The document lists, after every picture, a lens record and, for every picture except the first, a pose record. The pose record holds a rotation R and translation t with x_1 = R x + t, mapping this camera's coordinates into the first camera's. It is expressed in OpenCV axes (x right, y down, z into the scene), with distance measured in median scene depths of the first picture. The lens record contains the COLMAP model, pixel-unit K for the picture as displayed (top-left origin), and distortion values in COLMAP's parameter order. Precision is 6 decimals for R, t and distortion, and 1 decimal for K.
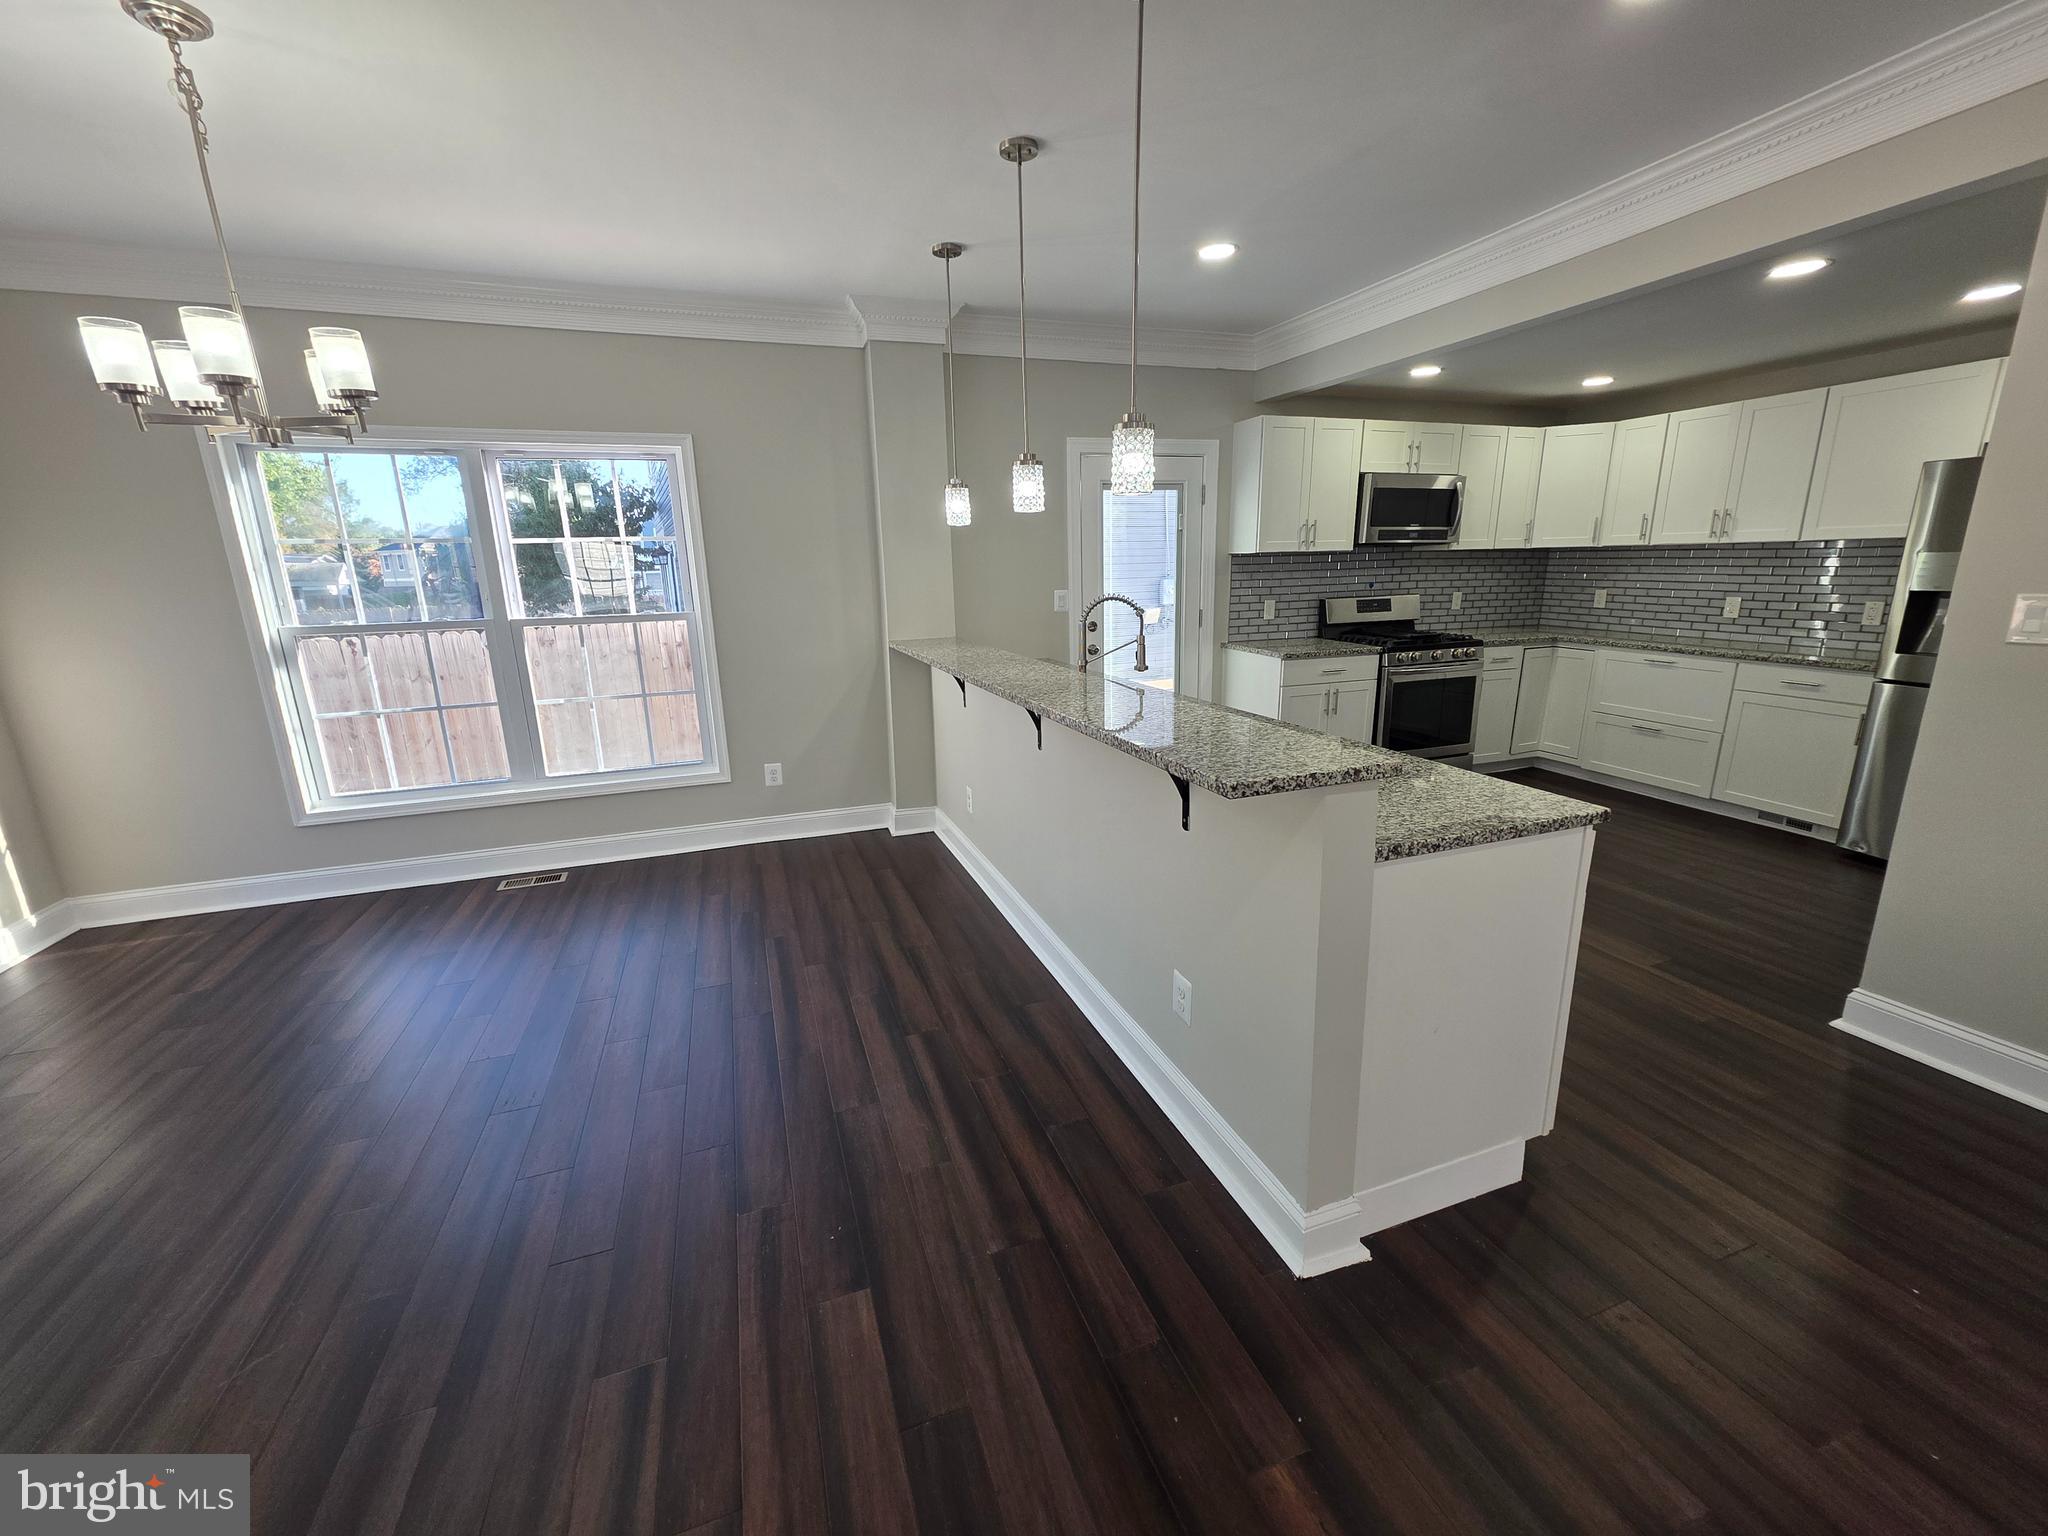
lens RADIAL K [[826.4, 0, 1014.2], [0, 826.4, 763.9], [0, 0, 1]] dist [0.011403, 0.000204]
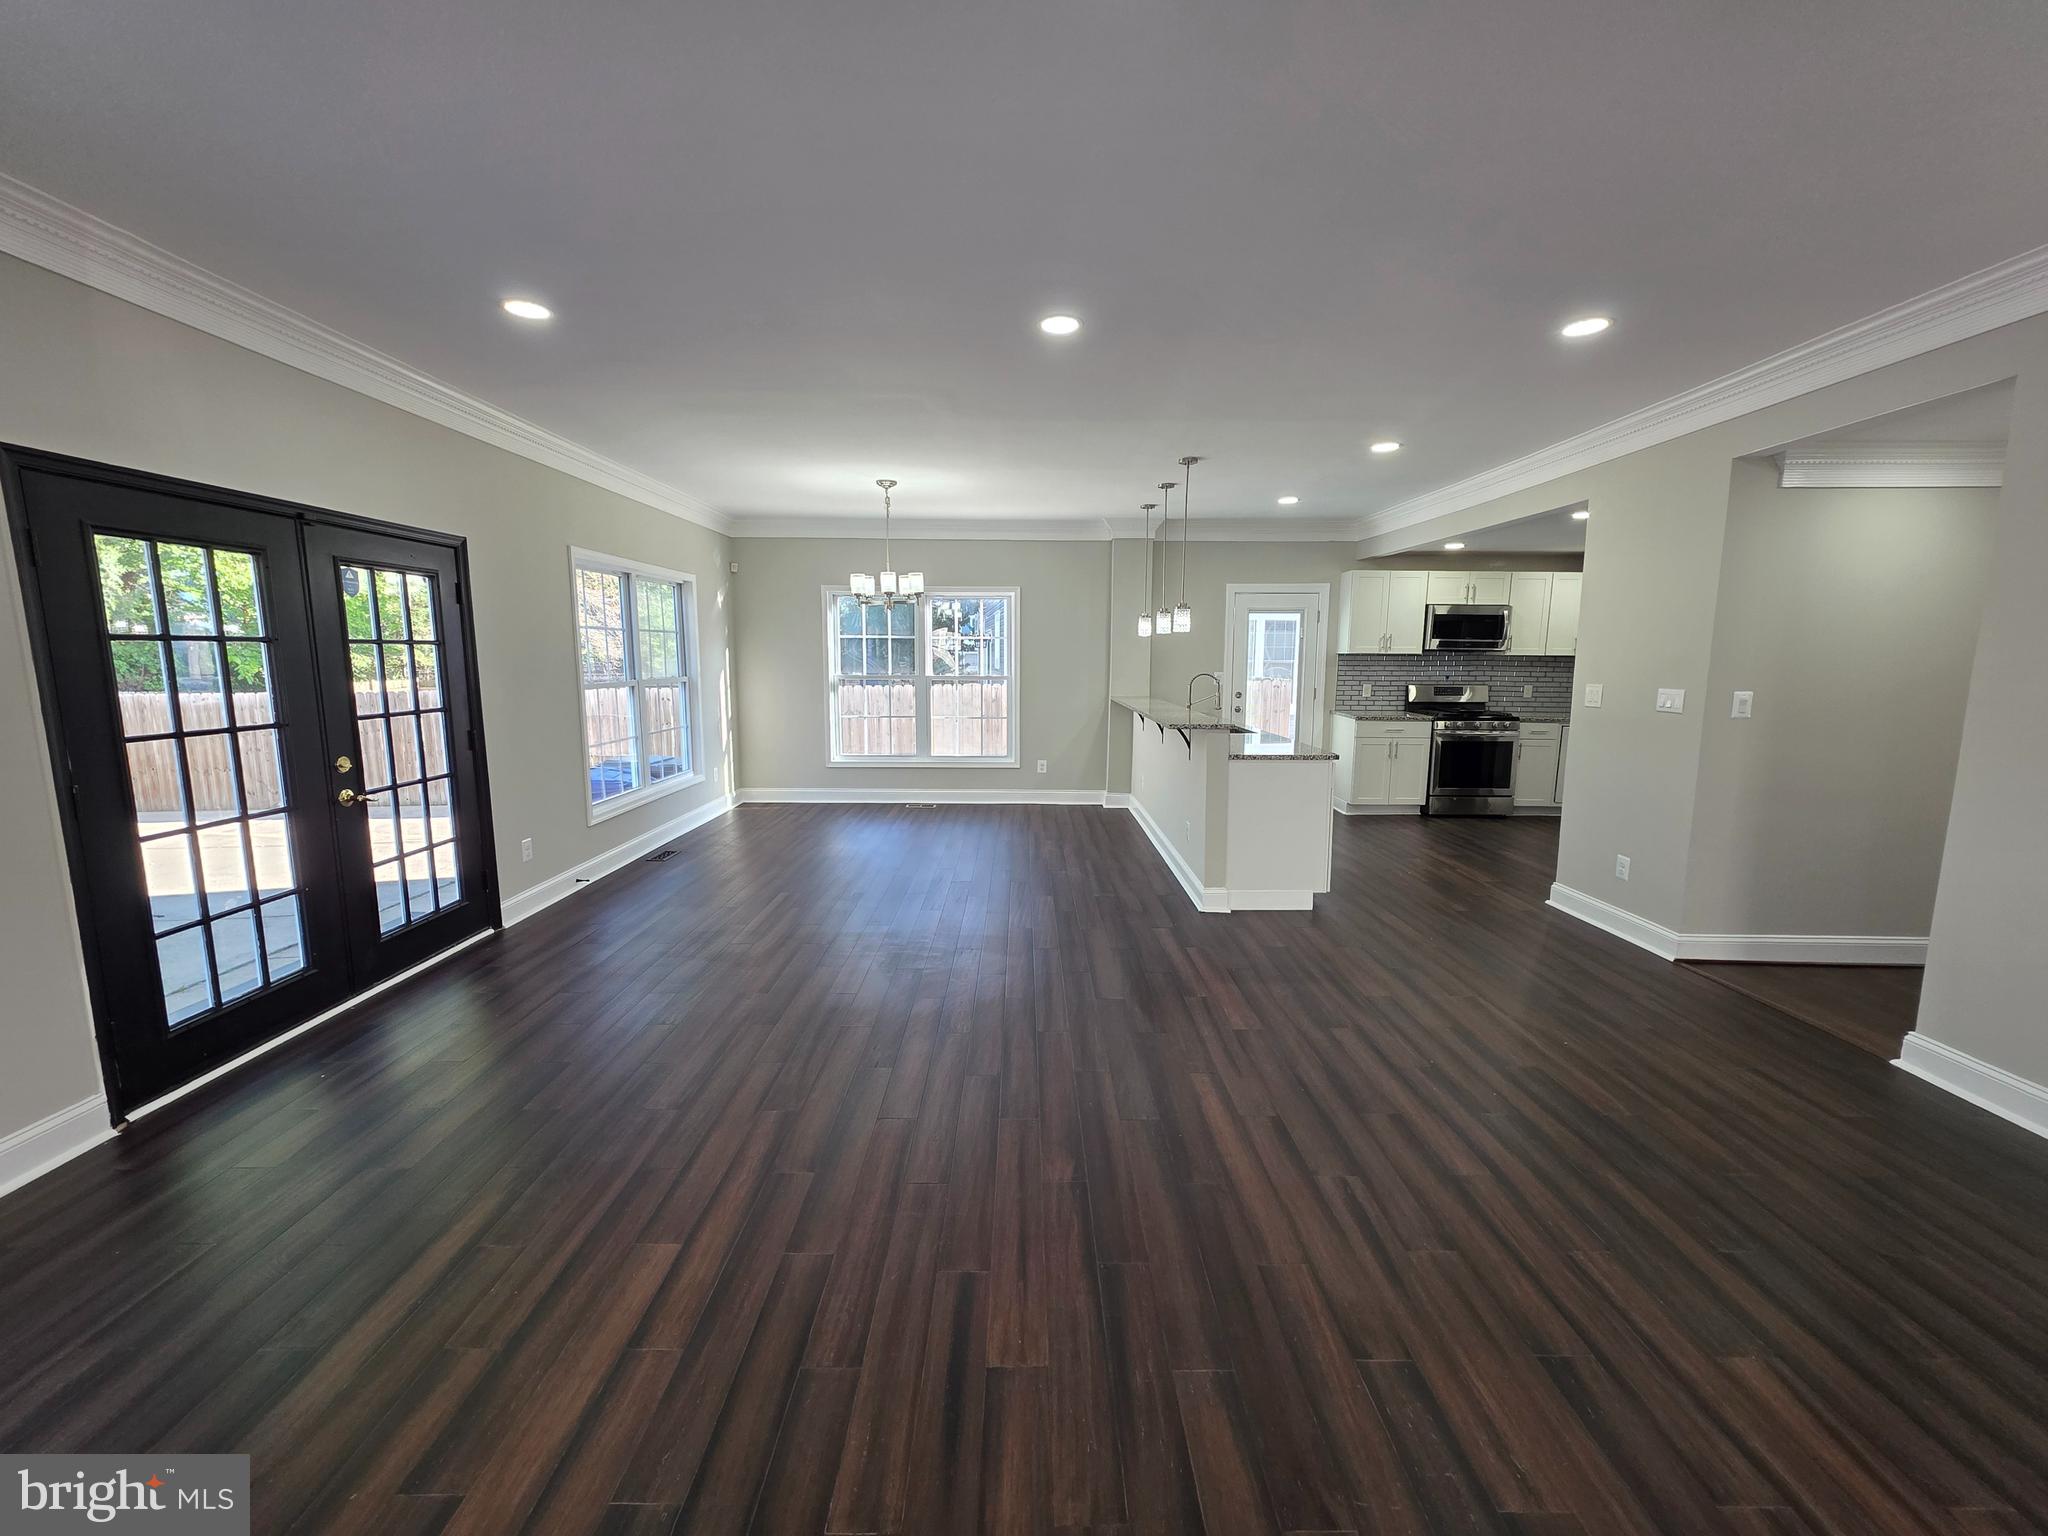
lens RADIAL K [[826.4, 0, 1014.2], [0, 826.4, 763.9], [0, 0, 1]] dist [0.011403, 0.000204]
pose [[0.942375, 0.072054, -0.326707, 0.232491], [-0.103858, 0.991293, -0.080949, 0.153795], [0.318030, 0.110215, 0.941653, -0.695320]]
